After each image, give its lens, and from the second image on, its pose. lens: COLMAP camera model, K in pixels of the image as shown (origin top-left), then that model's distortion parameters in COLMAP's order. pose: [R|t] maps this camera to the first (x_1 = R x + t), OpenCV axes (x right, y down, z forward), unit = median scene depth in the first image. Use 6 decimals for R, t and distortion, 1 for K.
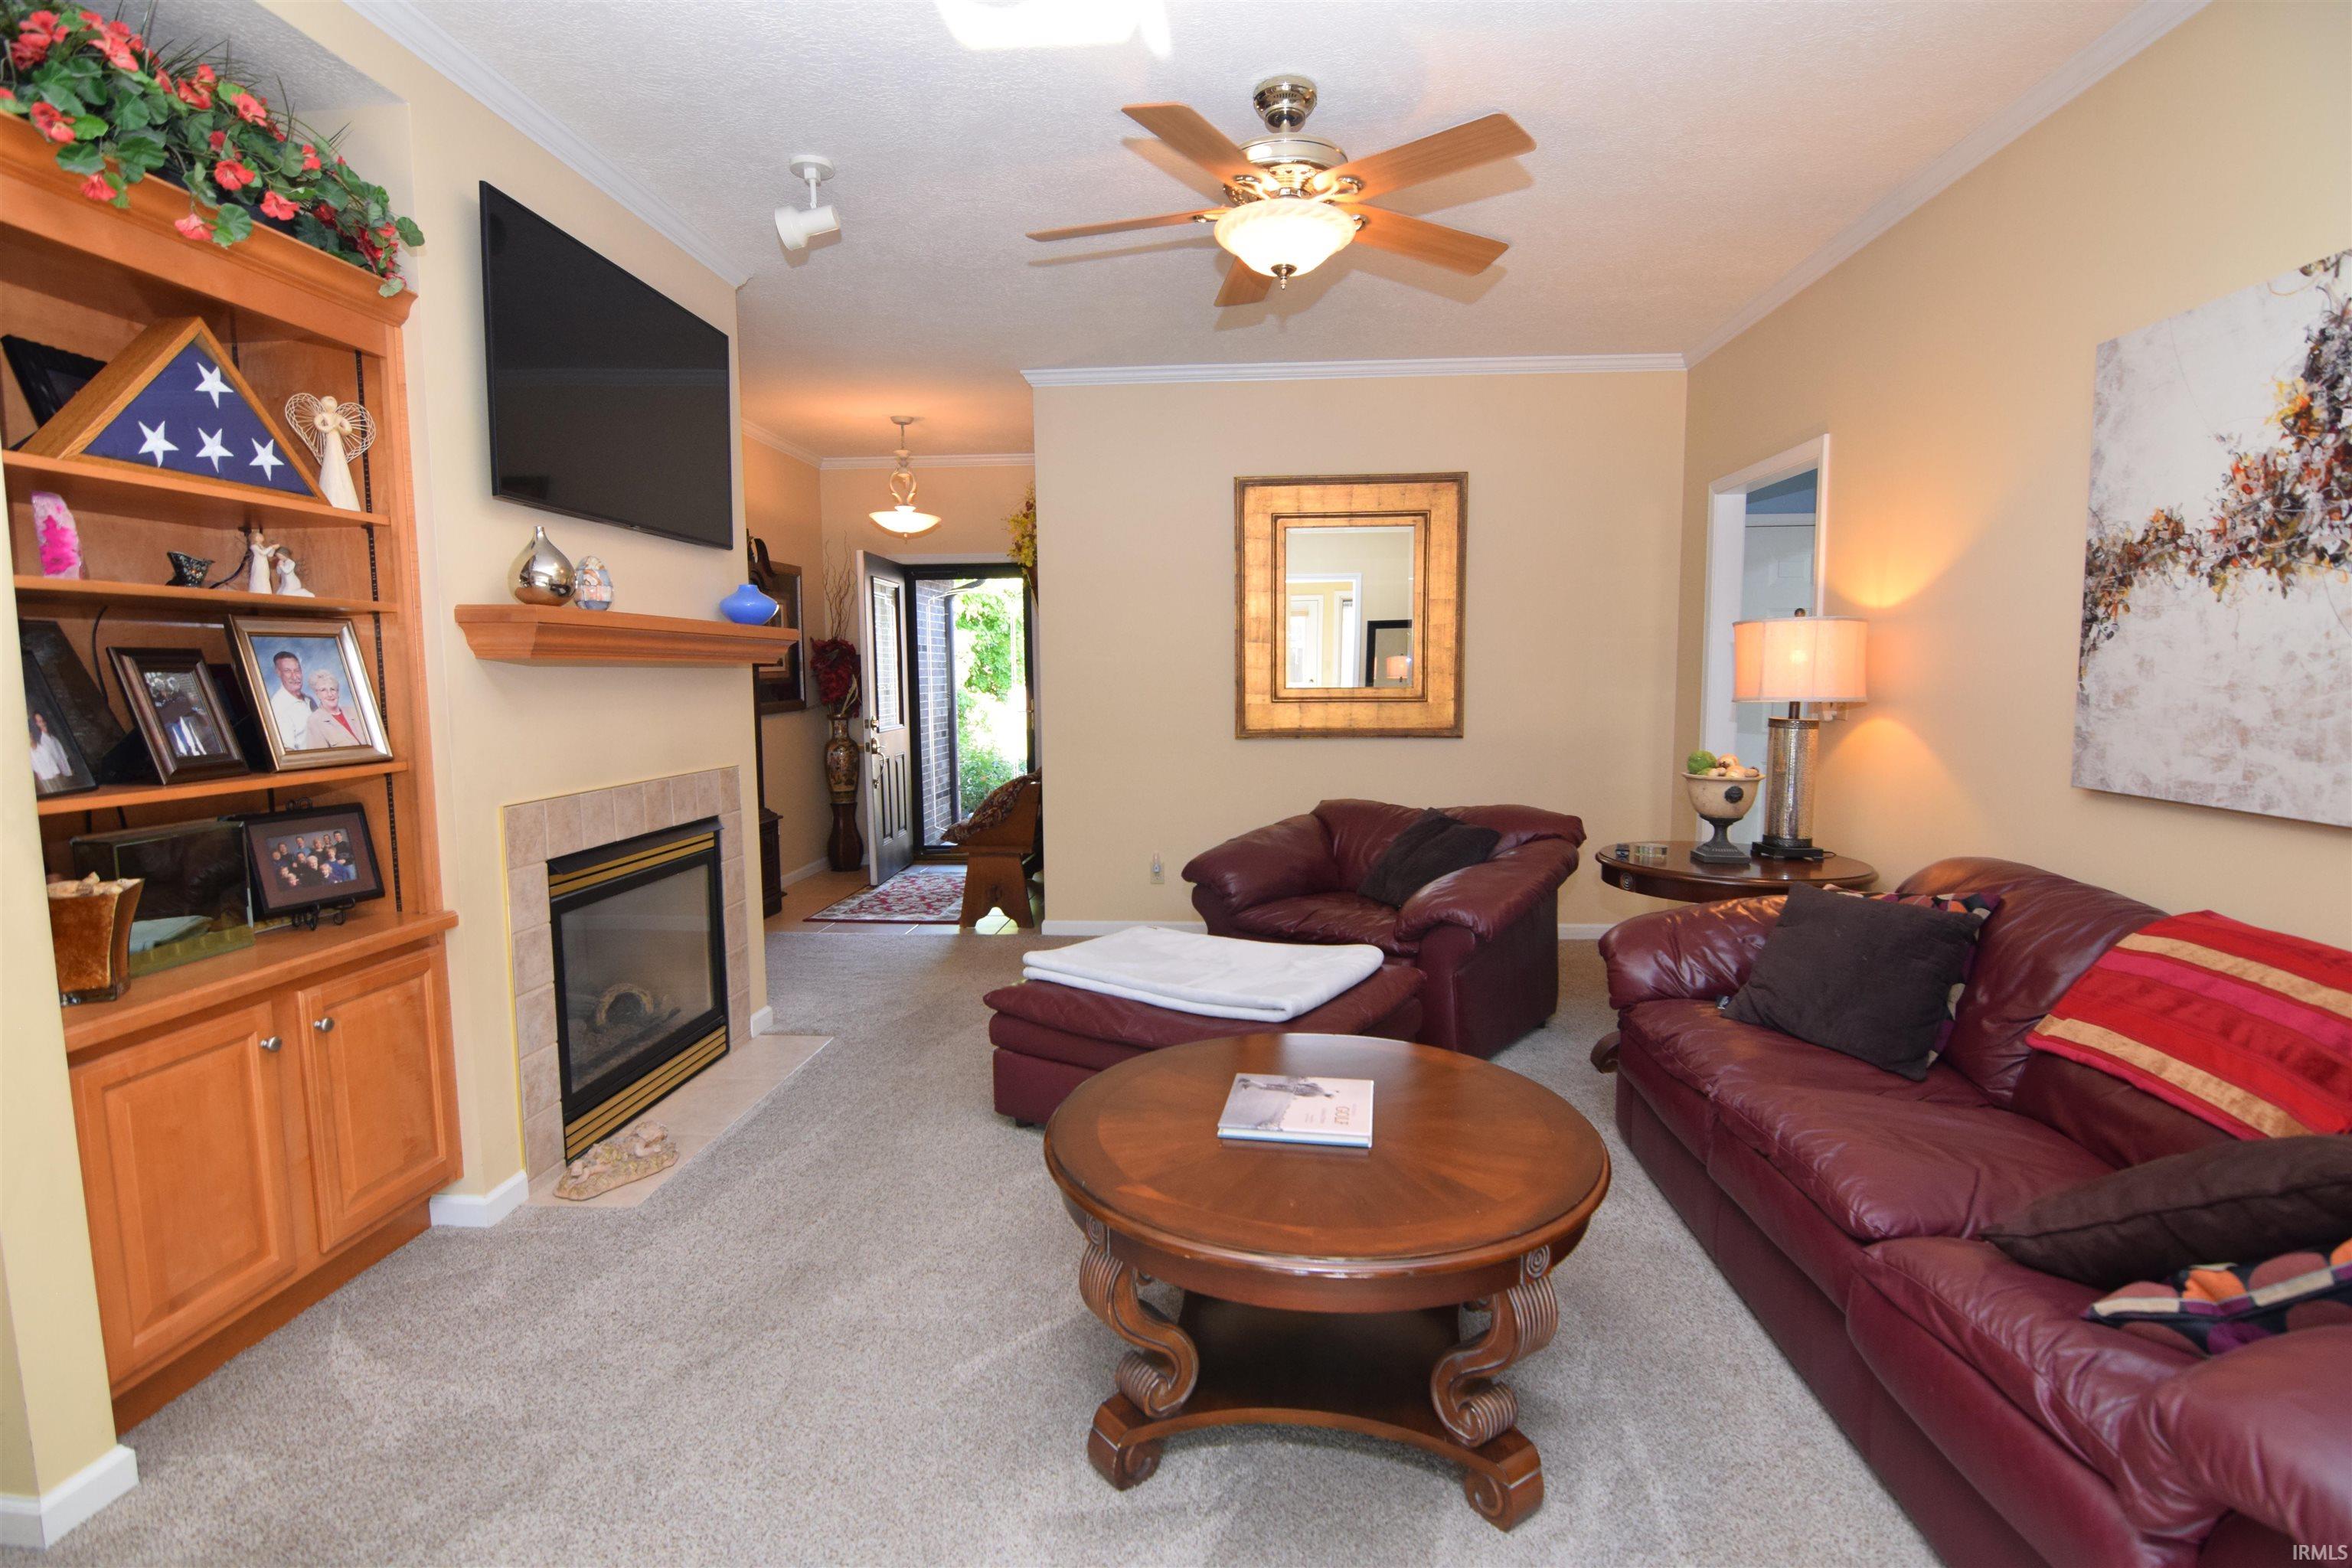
lens RADIAL K [[1145.0, 0, 1186.7], [0, 1145.0, 791.7], [0, 0, 1]] dist [-0.004261, -0.000691]
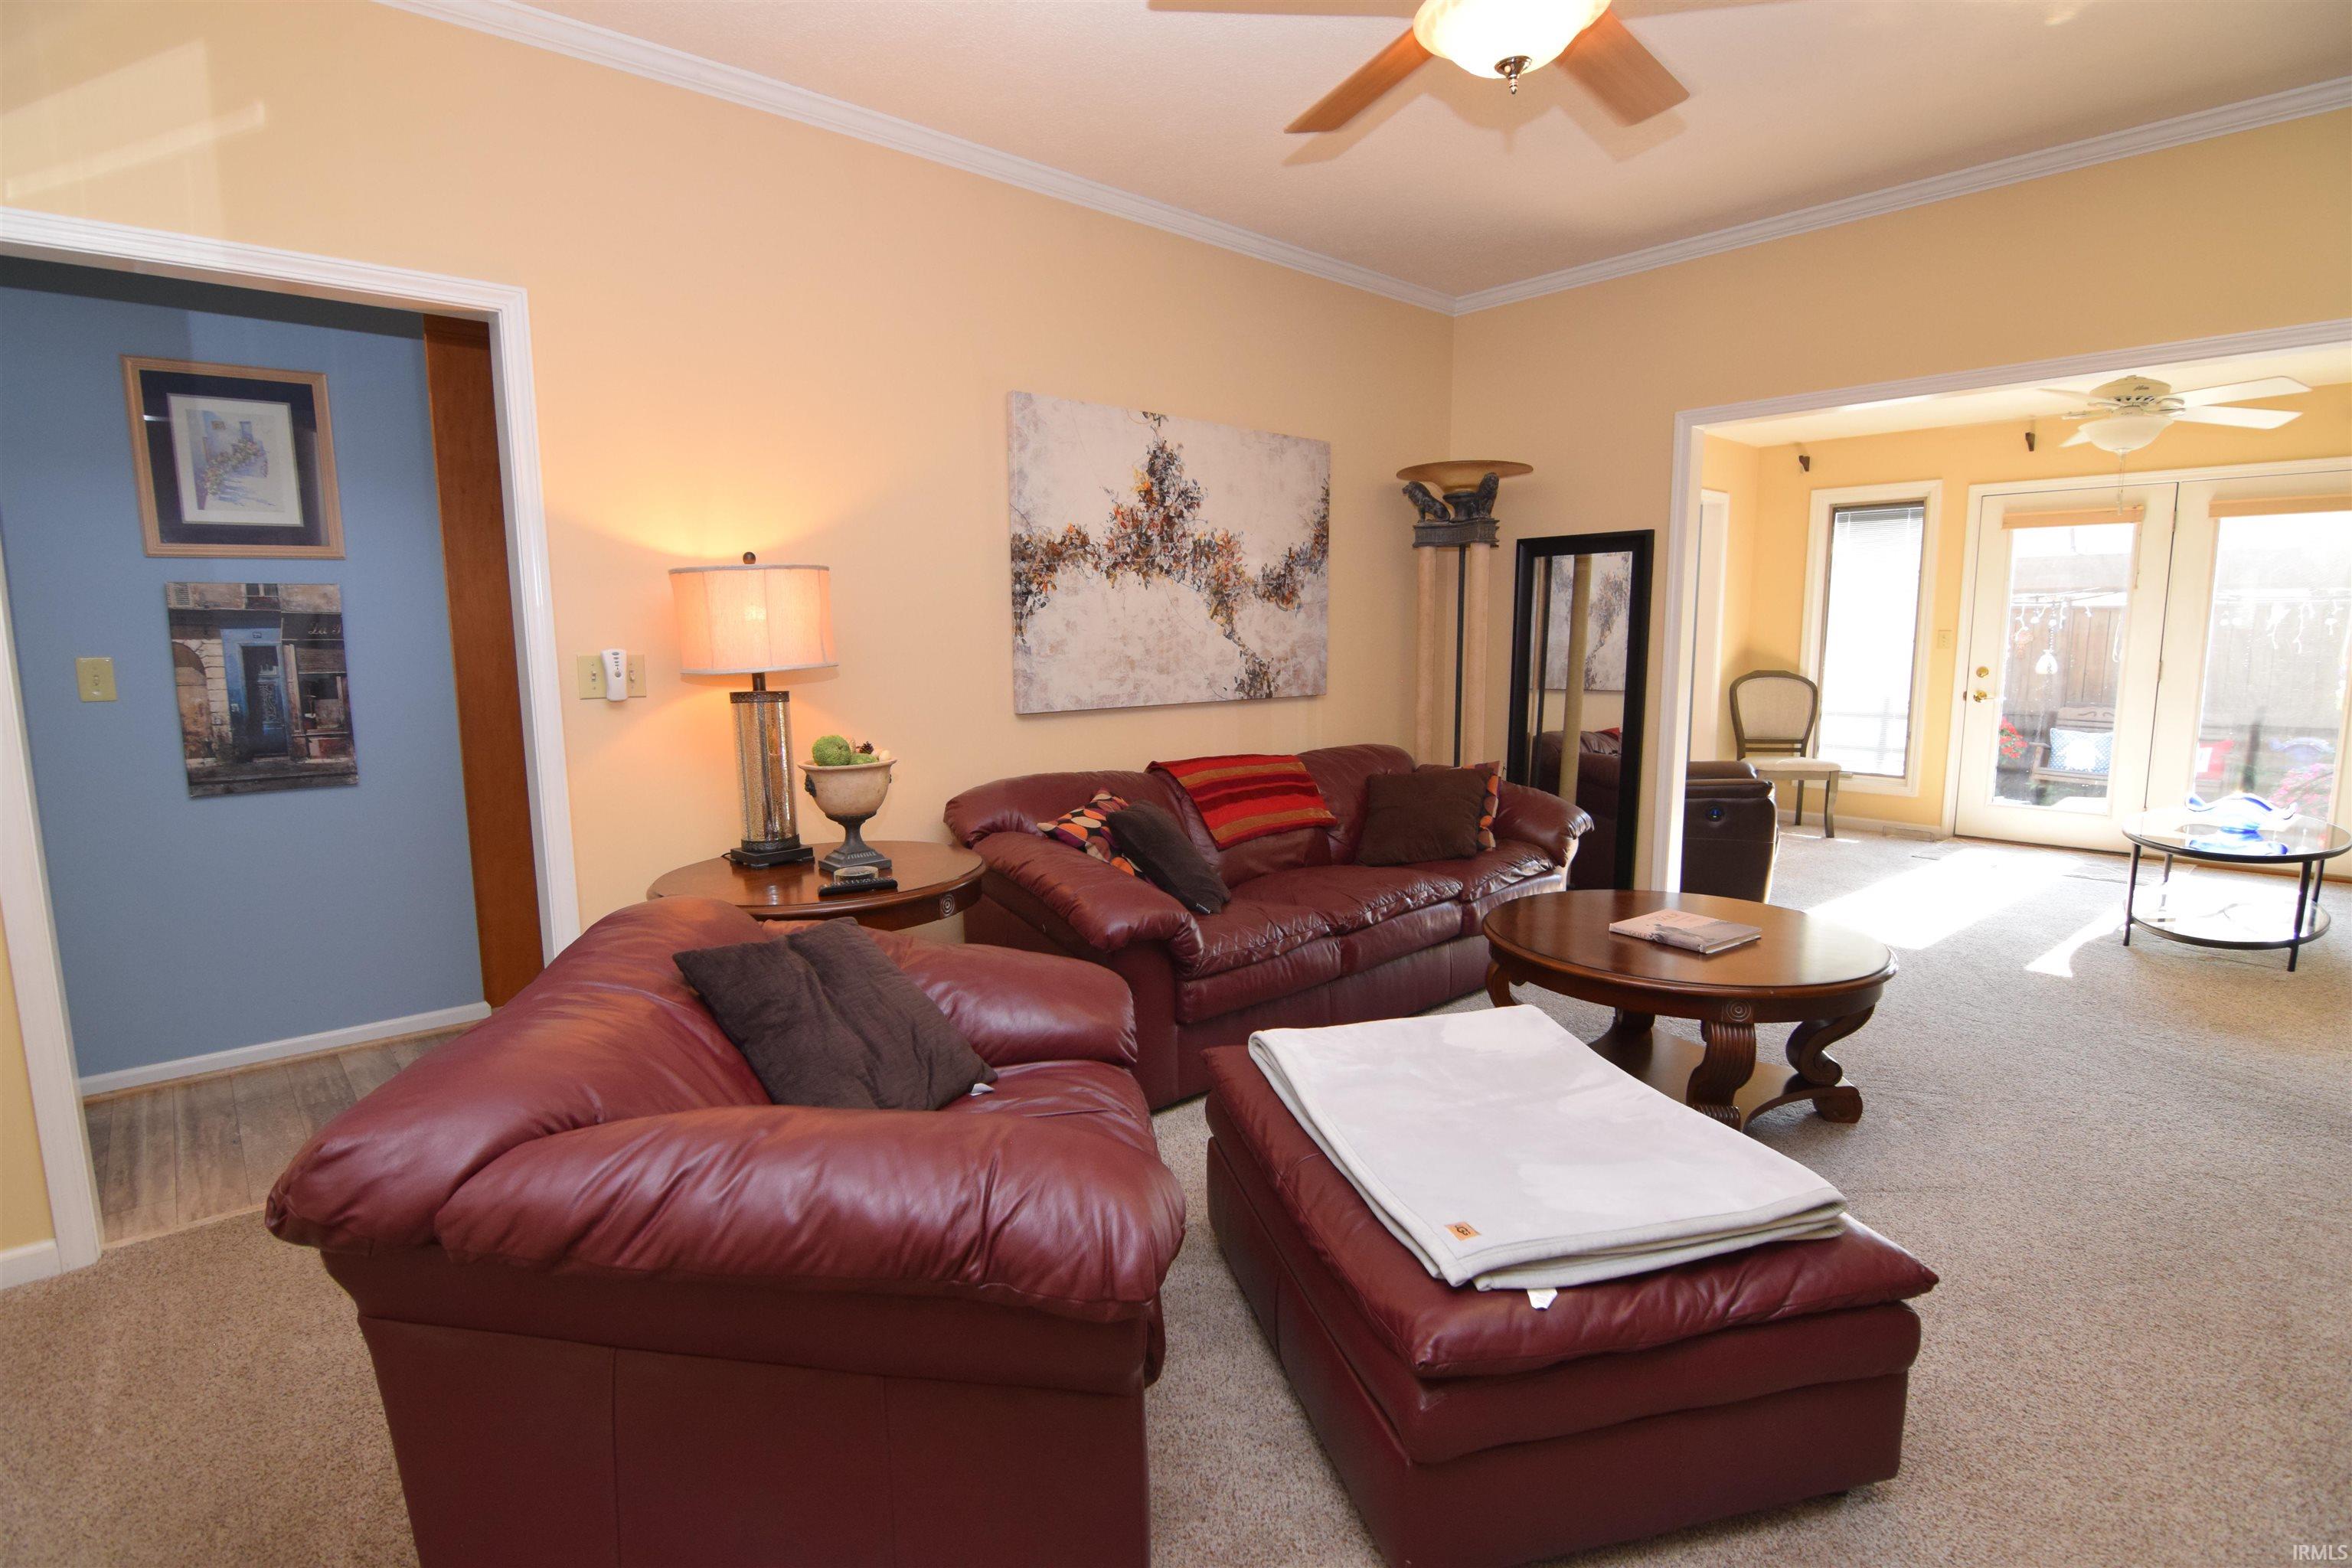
lens RADIAL K [[1145.0, 0, 1186.7], [0, 1145.0, 791.7], [0, 0, 1]] dist [-0.004261, -0.000691]
pose [[-0.721669, -0.095906, 0.685562, -0.374101], [0.078683, 0.972573, 0.218884, -0.230878], [-0.687752, 0.211904, -0.694330, 2.126145]]
